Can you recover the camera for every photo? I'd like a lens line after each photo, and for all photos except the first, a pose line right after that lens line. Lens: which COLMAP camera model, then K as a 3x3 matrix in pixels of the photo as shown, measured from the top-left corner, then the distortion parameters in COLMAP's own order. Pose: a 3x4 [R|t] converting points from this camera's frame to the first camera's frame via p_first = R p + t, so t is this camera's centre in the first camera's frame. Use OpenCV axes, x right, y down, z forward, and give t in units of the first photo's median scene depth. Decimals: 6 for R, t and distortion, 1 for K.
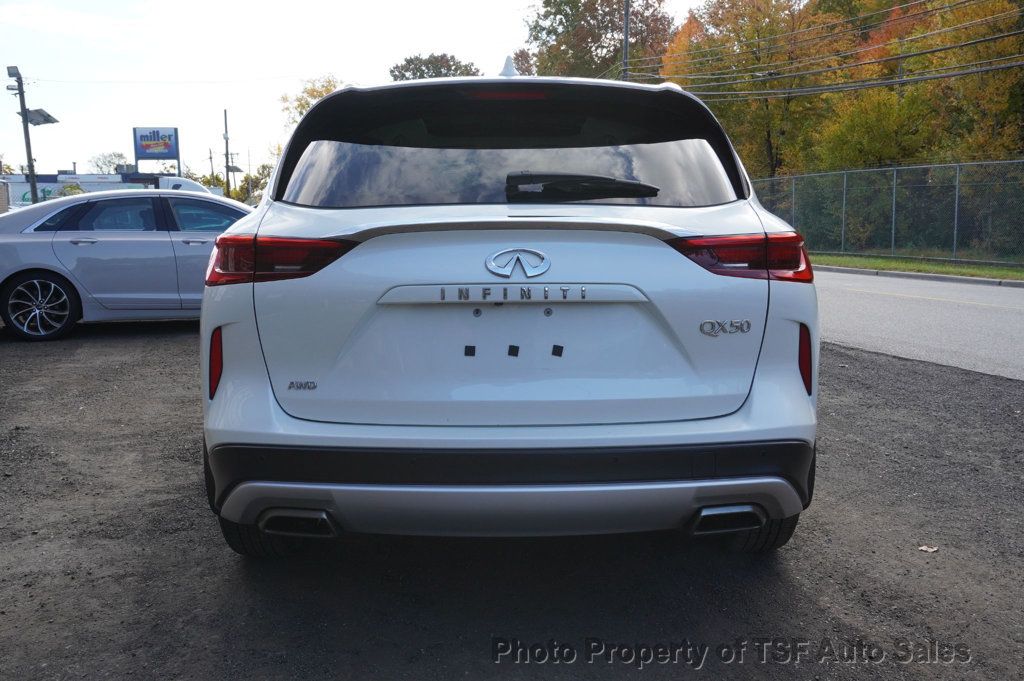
lens RADIAL K [[970.4, 0, 513.7], [0, 970.4, 327.4], [0, 0, 1]] dist [-0.004628, -0.004916]
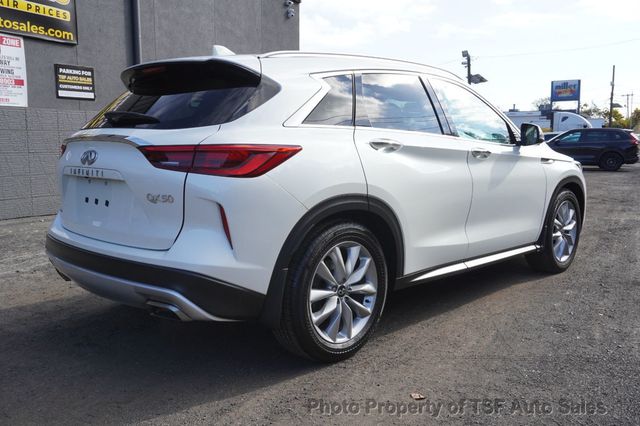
lens RADIAL K [[622.9, 0, 320.0], [0, 622.9, 213.0], [0, 0, 1]] dist [-0.060973, 0.135020]
pose [[0.682545, 0.091207, -0.725130, 1.012338], [-0.086100, 0.995308, 0.044147, -0.039298], [0.725754, 0.032301, 0.687196, 0.381744]]
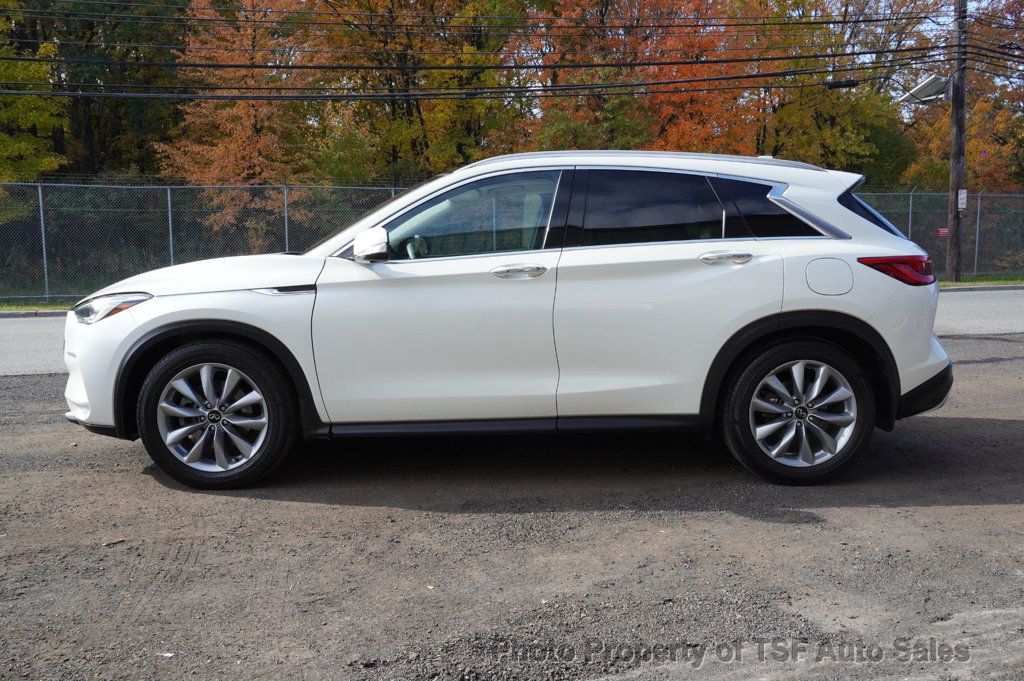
lens RADIAL K [[853.1, 0, 512.0], [0, 853.1, 340.5], [0, 0, 1]] dist [-0.011063, 0.006975]
pose [[-0.038799, -0.107147, 0.993486, -1.611372], [0.116112, 0.987016, 0.110984, -0.177365], [-0.992478, 0.119662, -0.025854, 1.588533]]
